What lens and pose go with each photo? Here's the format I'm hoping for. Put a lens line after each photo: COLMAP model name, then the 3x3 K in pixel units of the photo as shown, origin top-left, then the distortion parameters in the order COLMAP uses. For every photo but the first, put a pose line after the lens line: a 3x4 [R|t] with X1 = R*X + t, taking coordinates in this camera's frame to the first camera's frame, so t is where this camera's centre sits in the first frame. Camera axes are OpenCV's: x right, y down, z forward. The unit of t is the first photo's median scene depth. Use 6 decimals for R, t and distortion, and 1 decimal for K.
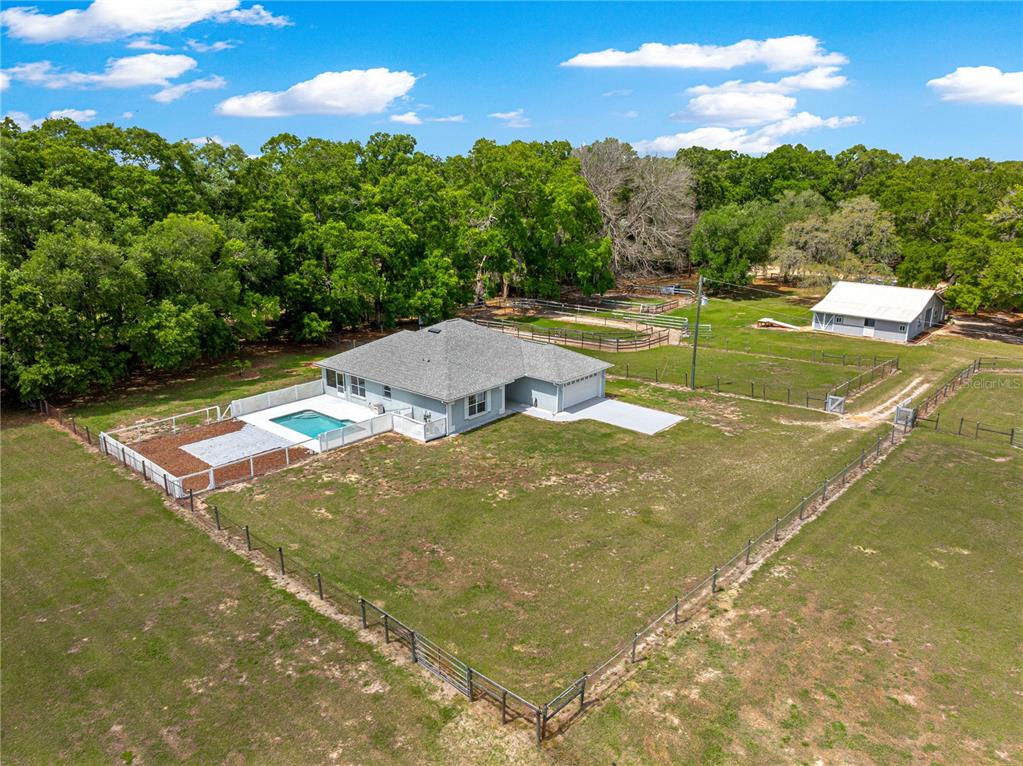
lens RADIAL K [[718.6, 0, 513.7], [0, 718.6, 387.0], [0, 0, 1]] dist [-0.037094, 0.002612]
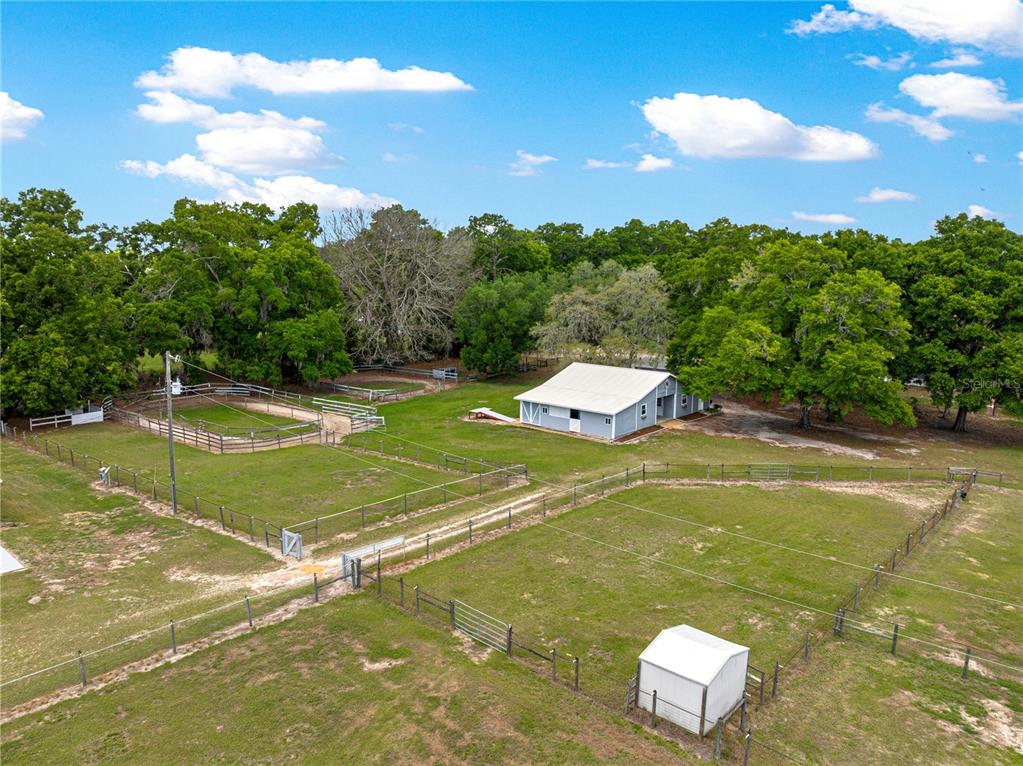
lens RADIAL K [[718.6, 0, 513.7], [0, 718.6, 387.0], [0, 0, 1]] dist [-0.037094, 0.002612]
pose [[0.999841, 0.002052, 0.017736, 0.645061], [0.000036, 0.993135, -0.116974, -0.042555], [-0.017854, 0.116956, 0.992977, 0.330648]]
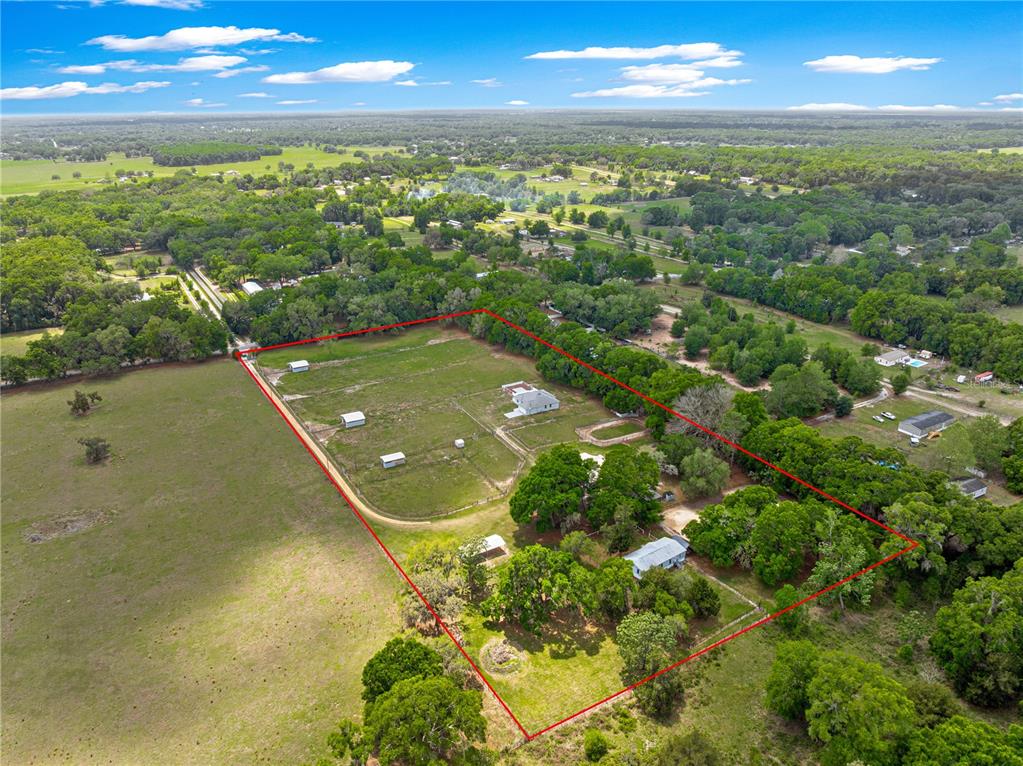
lens RADIAL K [[729.8, 0, 511.5], [0, 729.8, 383.0], [0, 0, 1]] dist [-0.027818, -0.003497]
pose [[-0.319483, 0.341854, -0.883779, 4.979354], [-0.260723, 0.864949, 0.428821, -2.544633], [0.911018, 0.367423, -0.187207, 1.908862]]
